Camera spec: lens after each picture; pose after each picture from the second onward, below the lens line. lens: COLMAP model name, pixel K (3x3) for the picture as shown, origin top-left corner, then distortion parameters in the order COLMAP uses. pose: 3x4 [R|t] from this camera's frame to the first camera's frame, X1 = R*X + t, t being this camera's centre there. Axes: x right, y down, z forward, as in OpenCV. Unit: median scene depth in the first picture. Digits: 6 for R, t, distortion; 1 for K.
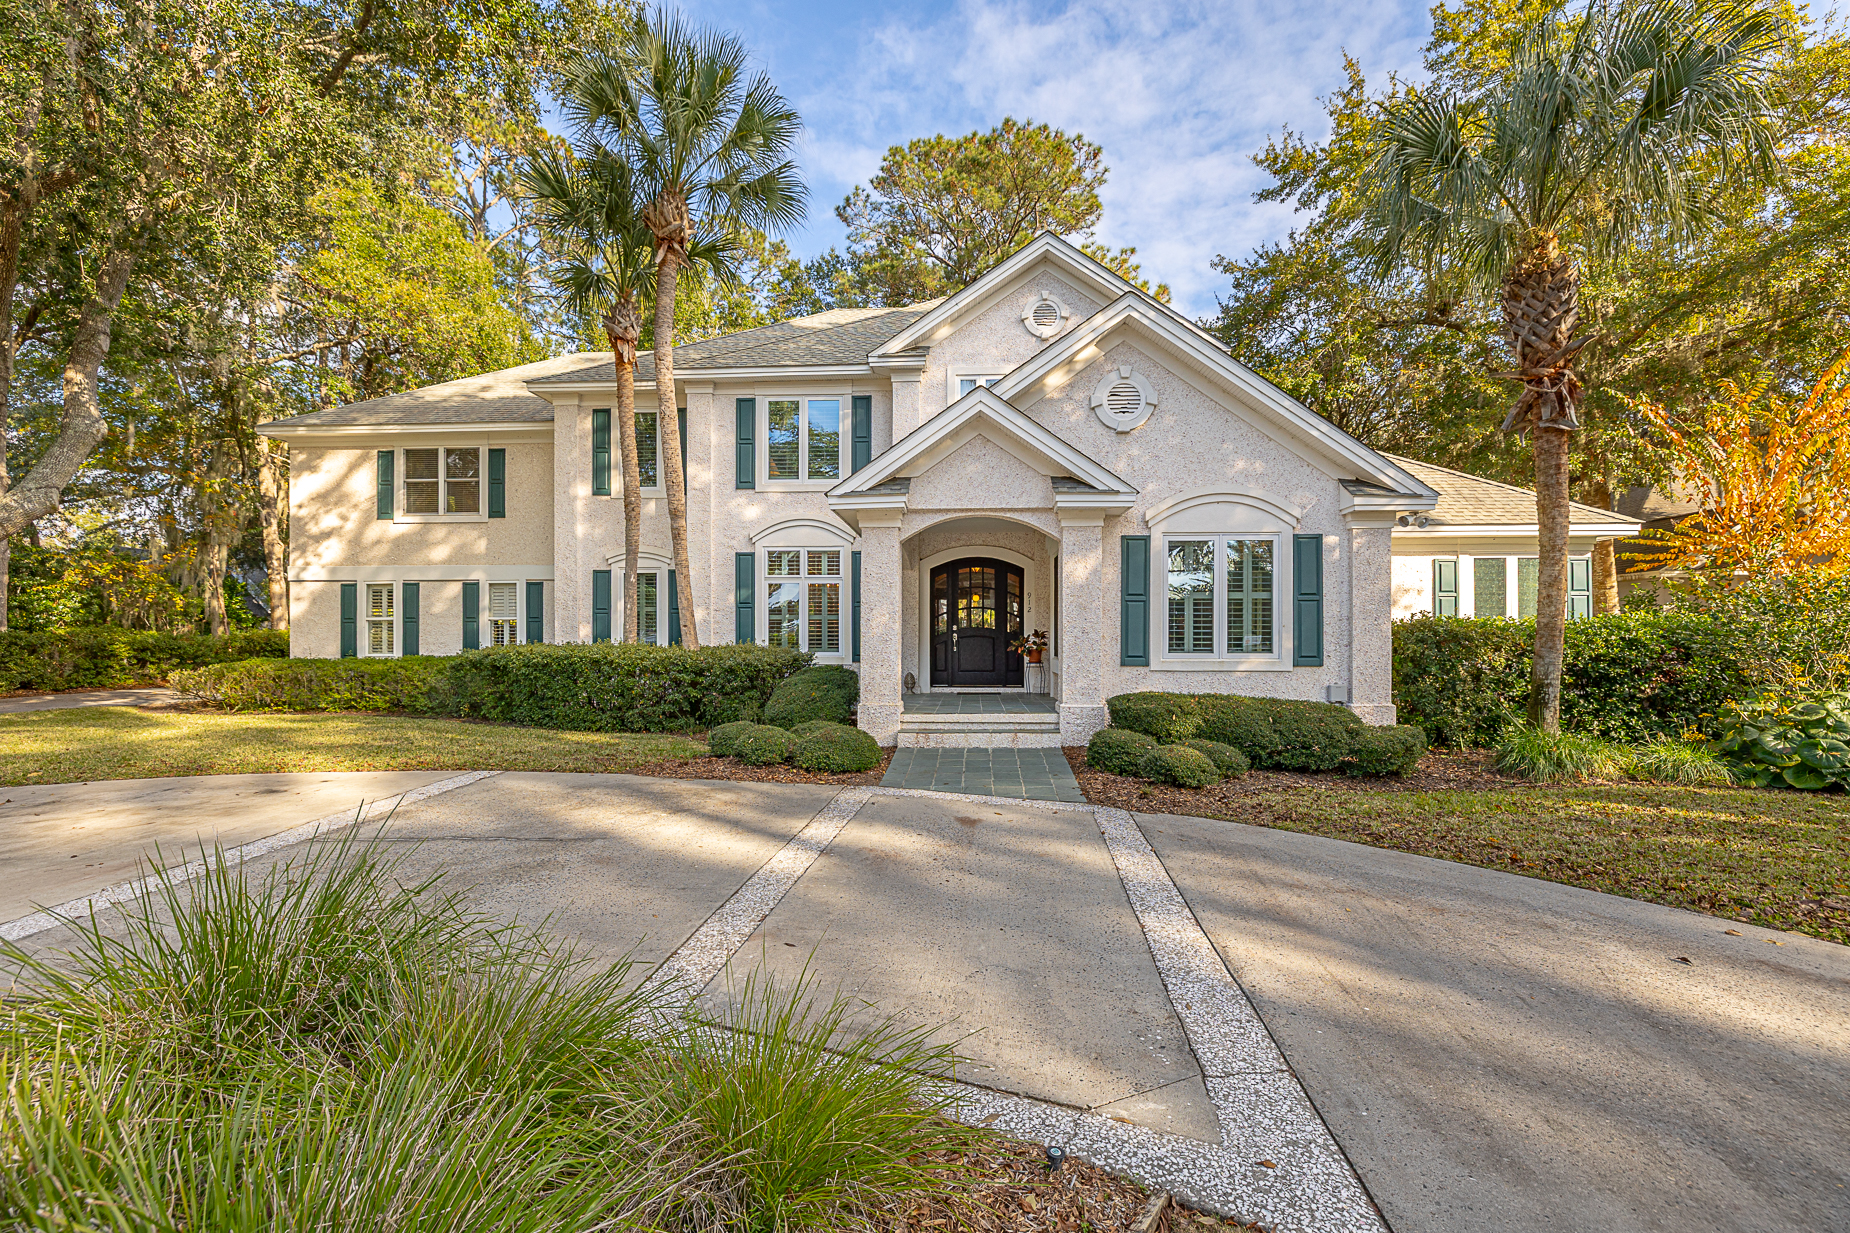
lens RADIAL K [[798.6, 0, 926.9], [0, 798.6, 565.7], [0, 0, 1]] dist [0.000463, -0.000222]
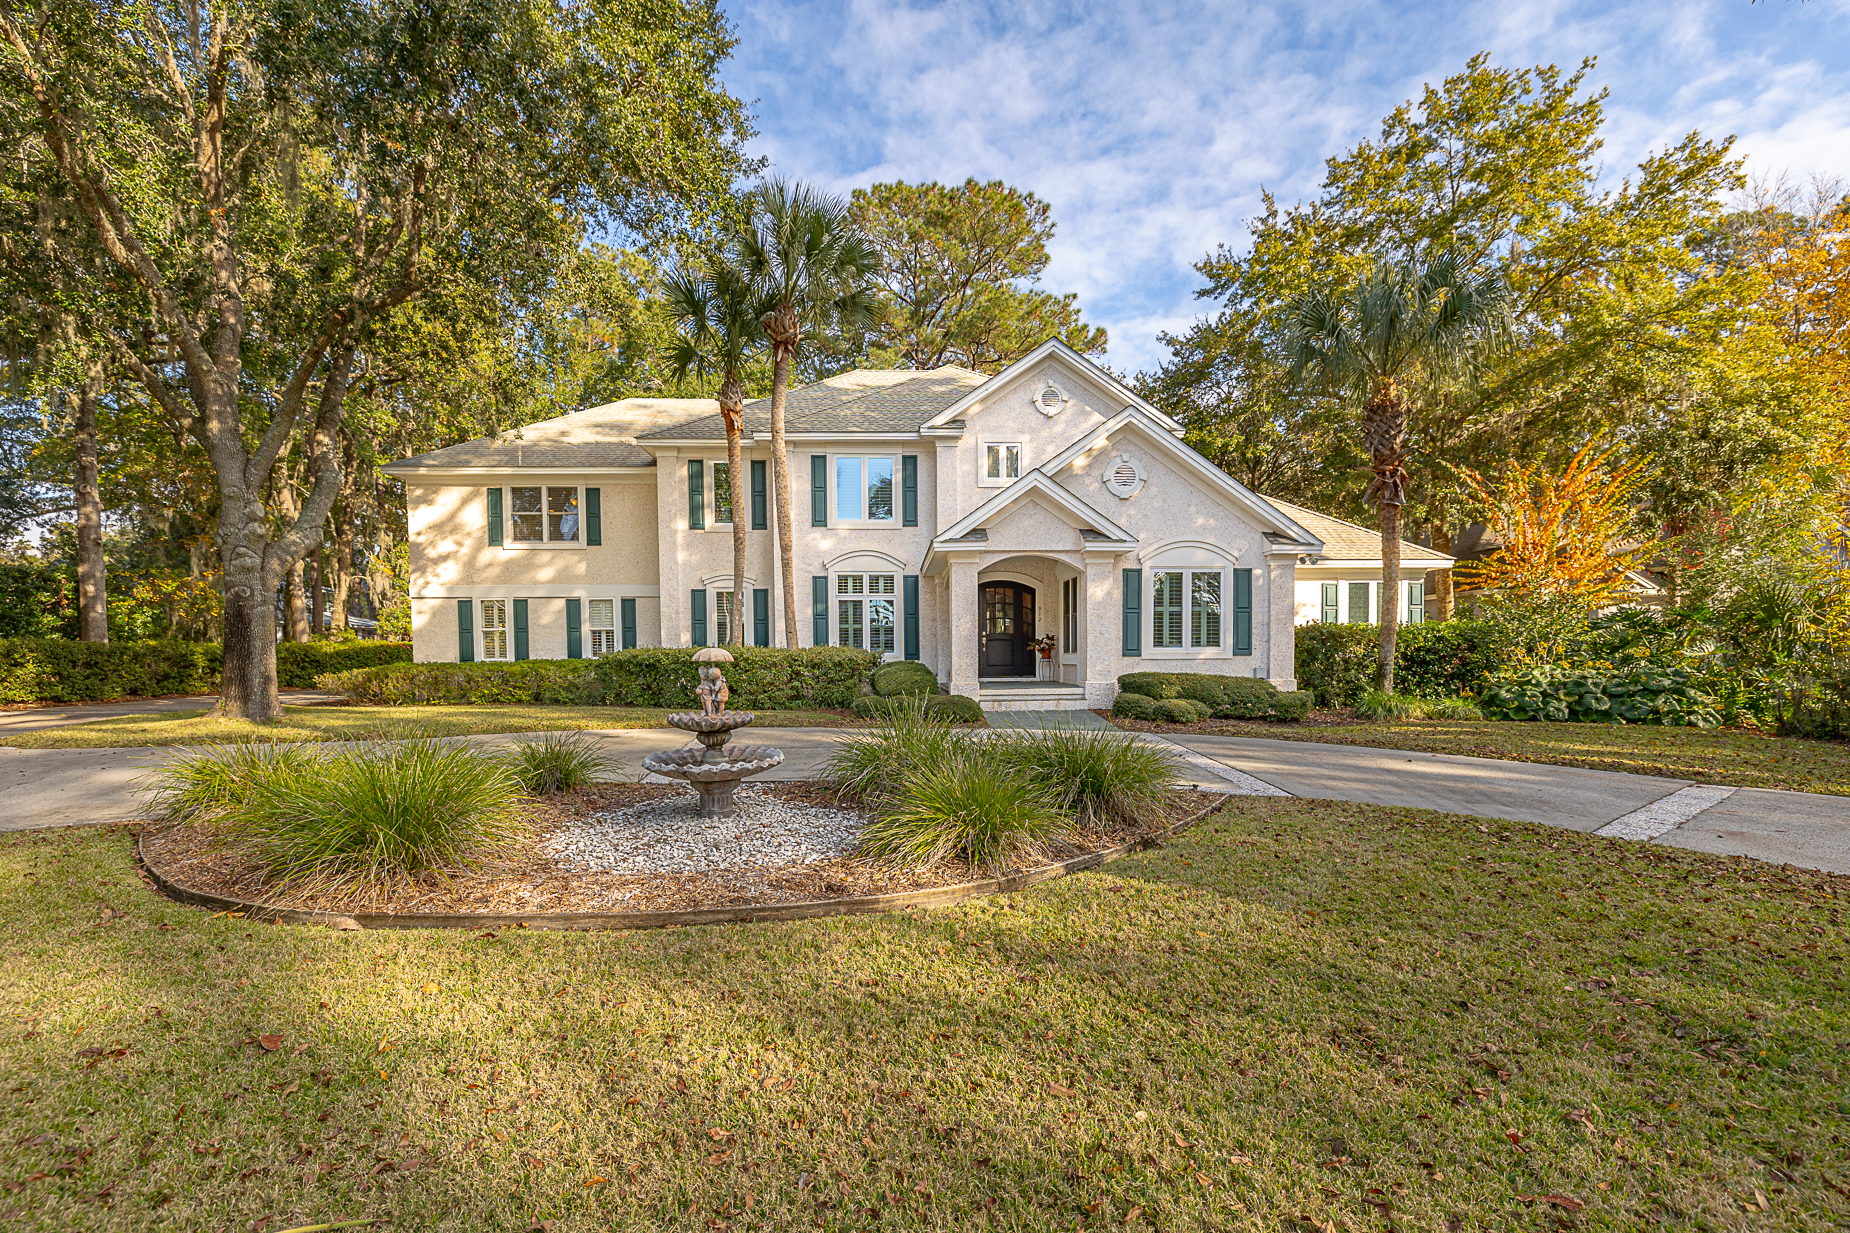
lens RADIAL K [[824.4, 0, 928.6], [0, 824.4, 591.3], [0, 0, 1]] dist [-0.001527, 0.000021]
pose [[0.993823, 0.000803, 0.110977, -0.202324], [-0.002593, 0.999869, 0.015983, -0.013498], [-0.110950, -0.016172, 0.993694, -0.341699]]
